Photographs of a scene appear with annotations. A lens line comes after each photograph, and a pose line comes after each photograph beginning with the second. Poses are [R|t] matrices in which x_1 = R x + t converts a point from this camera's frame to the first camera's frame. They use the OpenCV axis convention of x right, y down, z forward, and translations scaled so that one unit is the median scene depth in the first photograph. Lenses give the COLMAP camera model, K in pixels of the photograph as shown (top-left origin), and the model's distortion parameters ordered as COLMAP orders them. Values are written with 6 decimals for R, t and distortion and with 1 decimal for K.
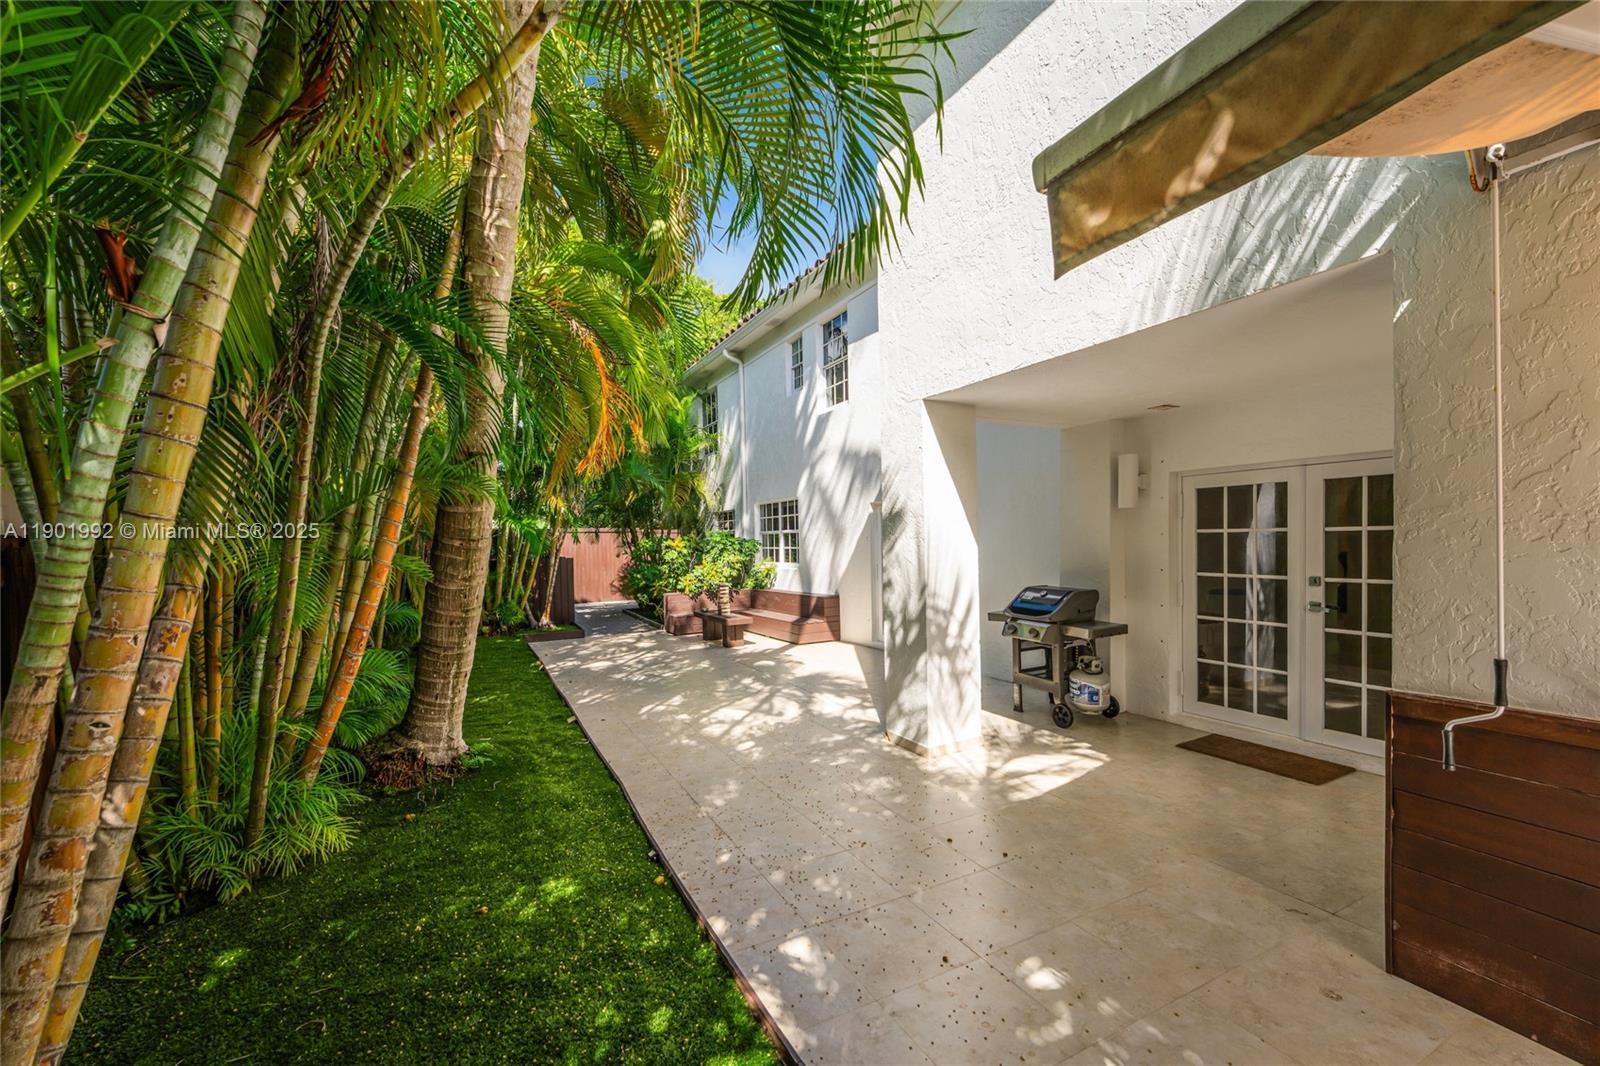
lens RADIAL K [[652.8, 0, 796.9], [0, 652.8, 535.1], [0, 0, 1]] dist [-0.024388, 0.005732]
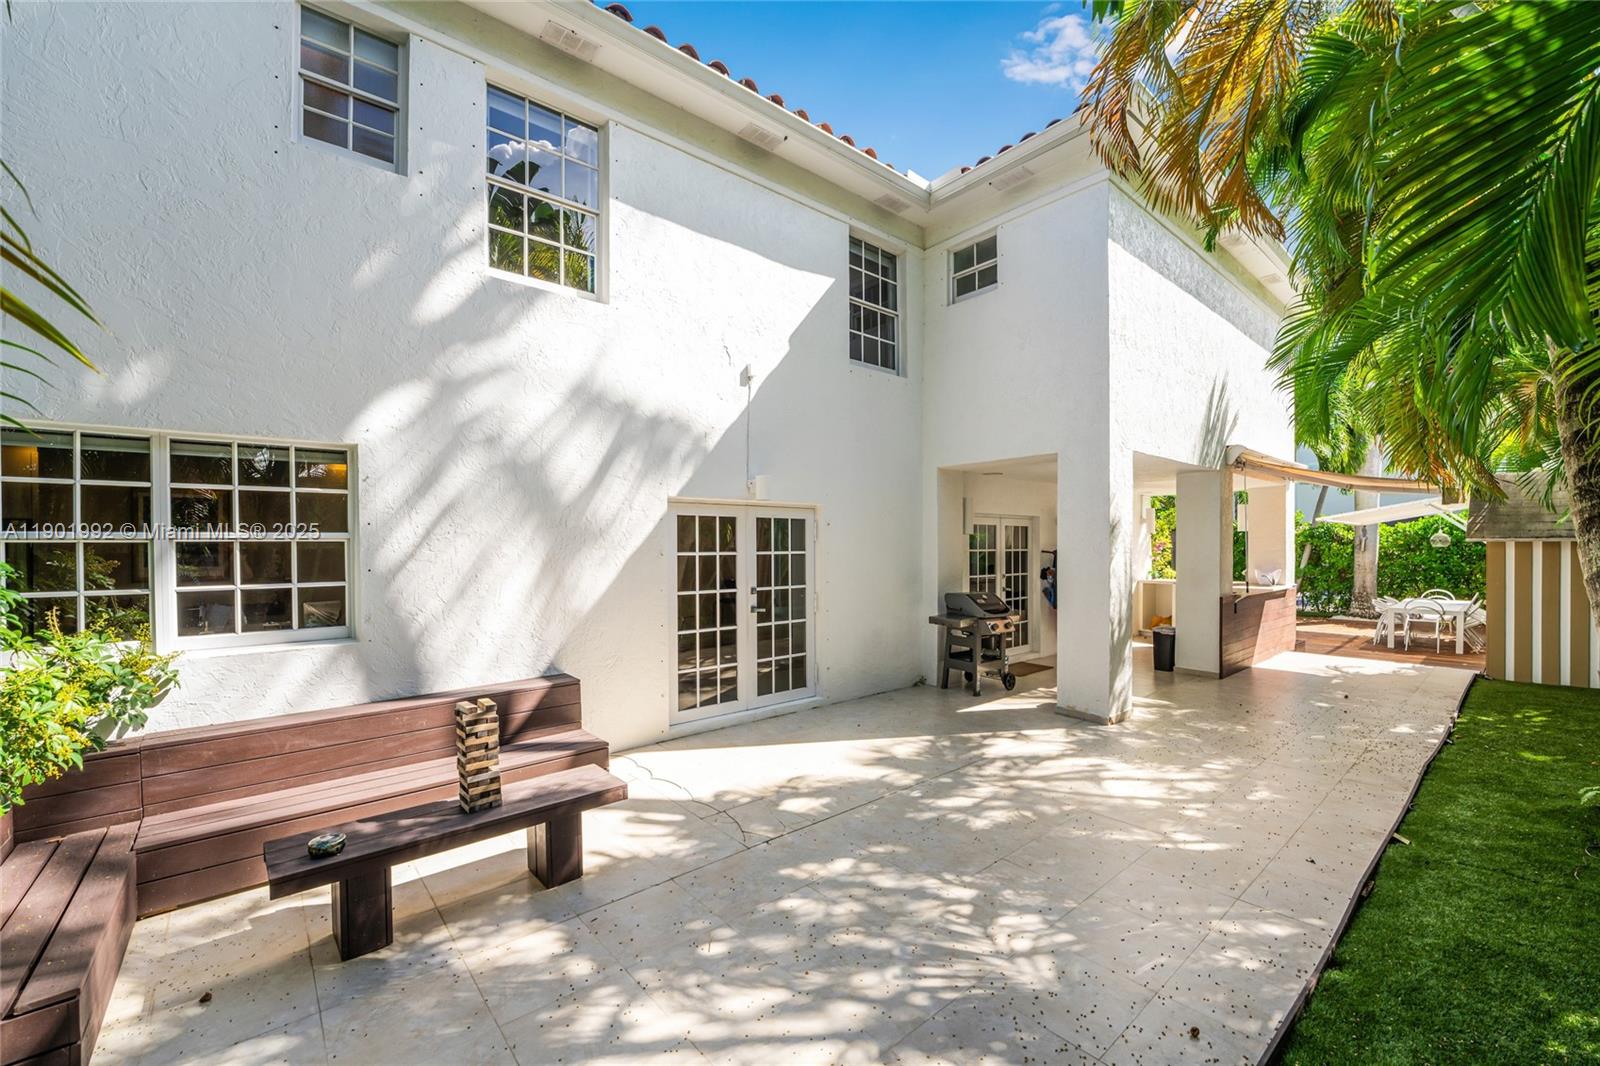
lens RADIAL K [[652.8, 0, 797.9], [0, 652.8, 543.3], [0, 0, 1]] dist [-0.024388, 0.005732]
pose [[-0.231827, 0.031149, 0.972258, -0.657672], [0.006853, 0.999515, -0.030389, 0.015253], [-0.972733, -0.000382, -0.231928, 1.377322]]
